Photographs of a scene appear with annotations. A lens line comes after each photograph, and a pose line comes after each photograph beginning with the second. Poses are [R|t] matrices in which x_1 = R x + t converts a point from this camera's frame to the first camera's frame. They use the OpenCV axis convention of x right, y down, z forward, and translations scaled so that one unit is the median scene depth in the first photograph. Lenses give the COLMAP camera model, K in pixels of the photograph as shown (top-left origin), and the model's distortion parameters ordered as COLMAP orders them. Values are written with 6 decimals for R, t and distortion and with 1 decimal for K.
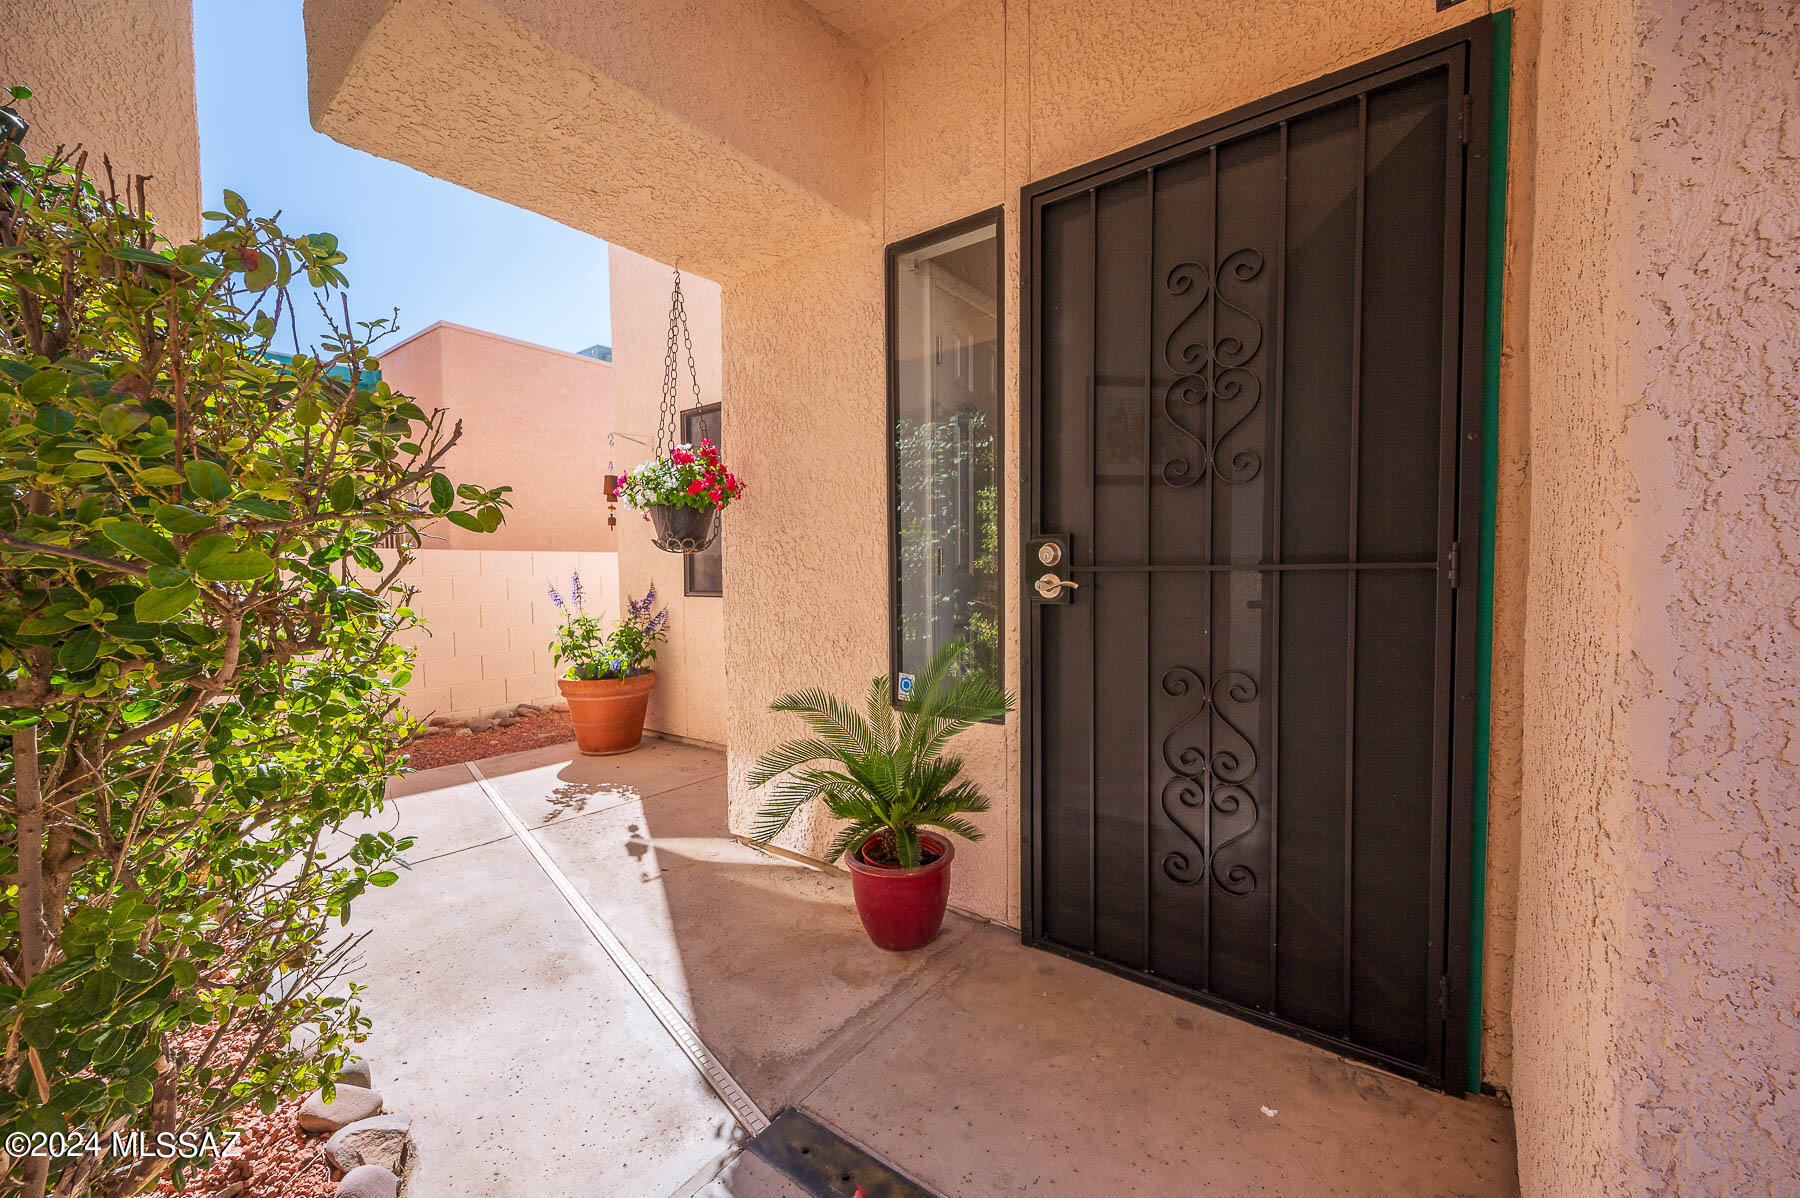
lens RADIAL K [[708.6, 0, 900.0], [0, 708.6, 599.0], [0, 0, 1]] dist [-0.000469, -0.000160]
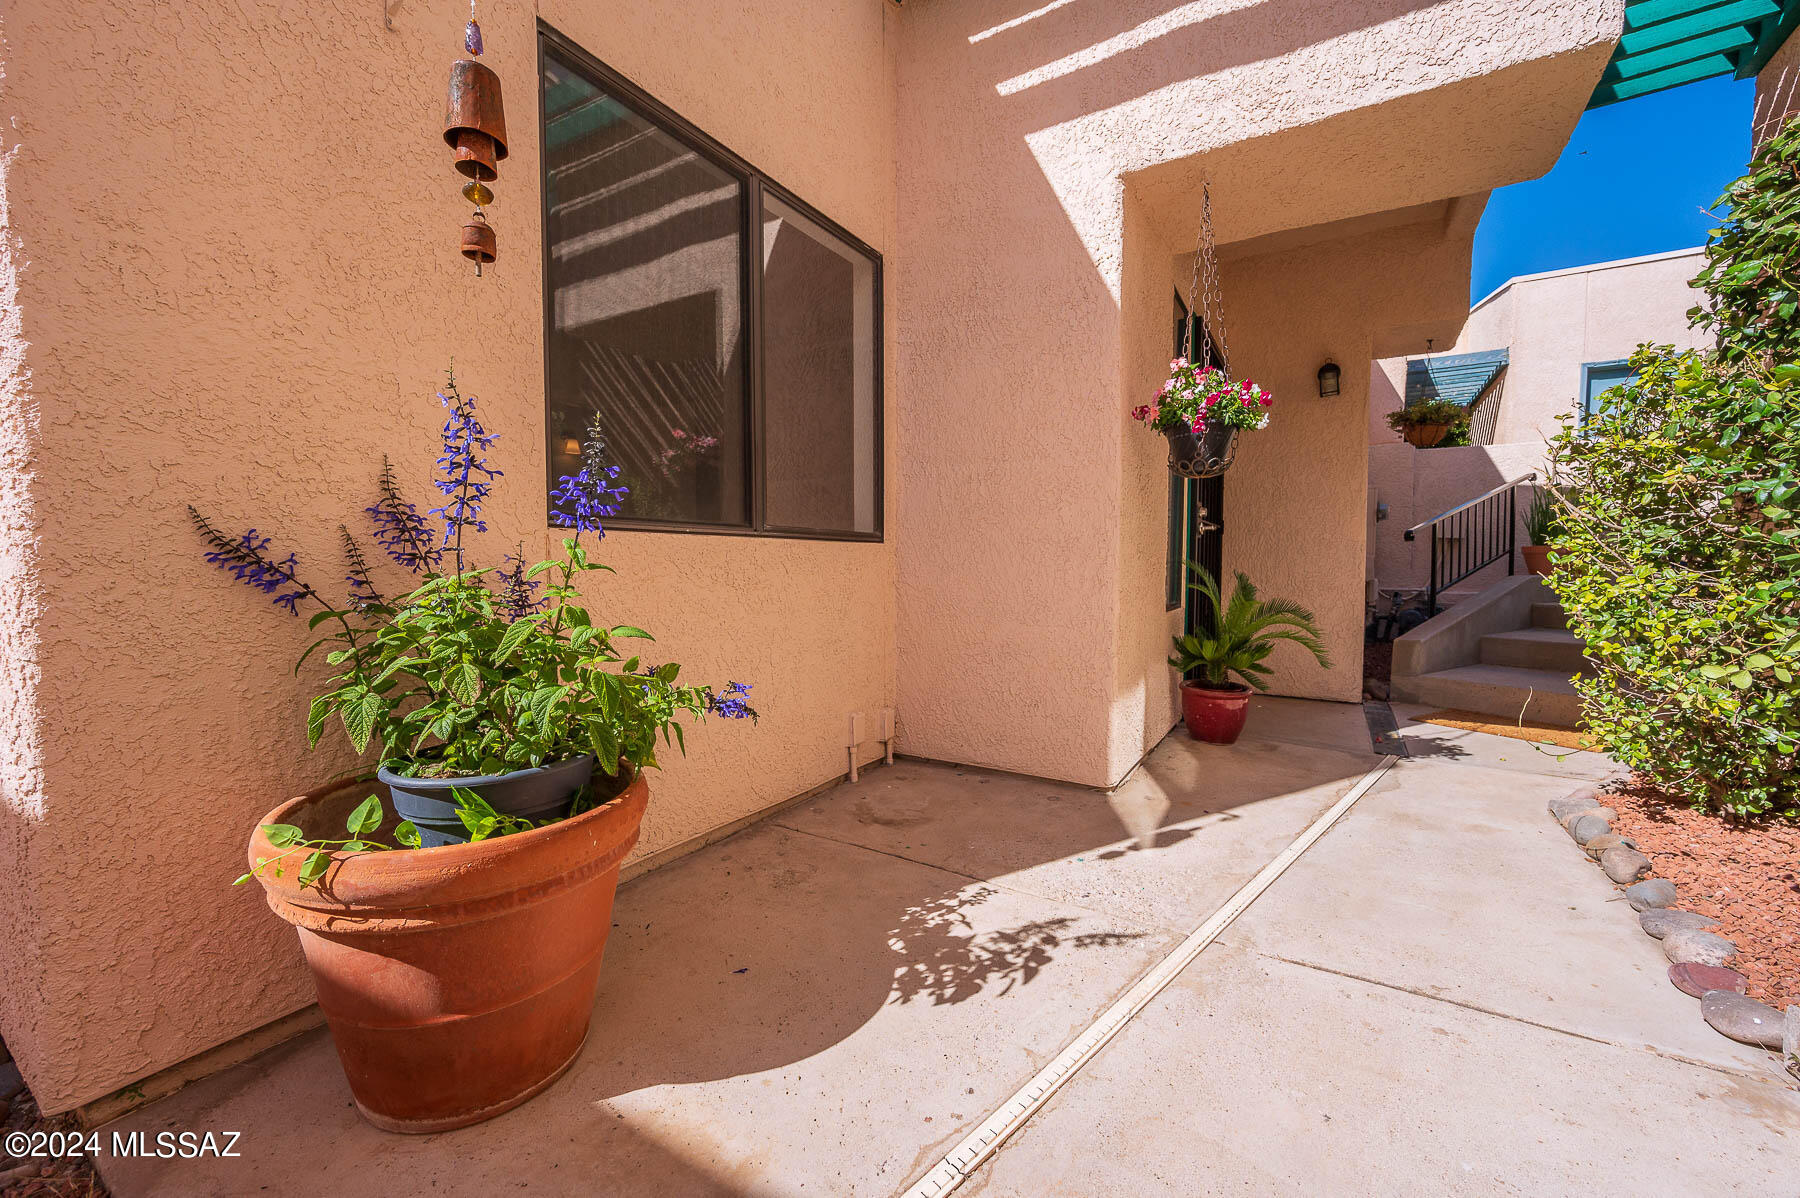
lens RADIAL K [[708.6, 0, 900.0], [0, 708.6, 599.0], [0, 0, 1]] dist [-0.000469, -0.000160]
pose [[-0.101978, -0.041476, 0.993922, -0.922134], [0.039150, 0.998189, 0.045671, 0.030834], [-0.994016, 0.043569, -0.100169, 1.128129]]
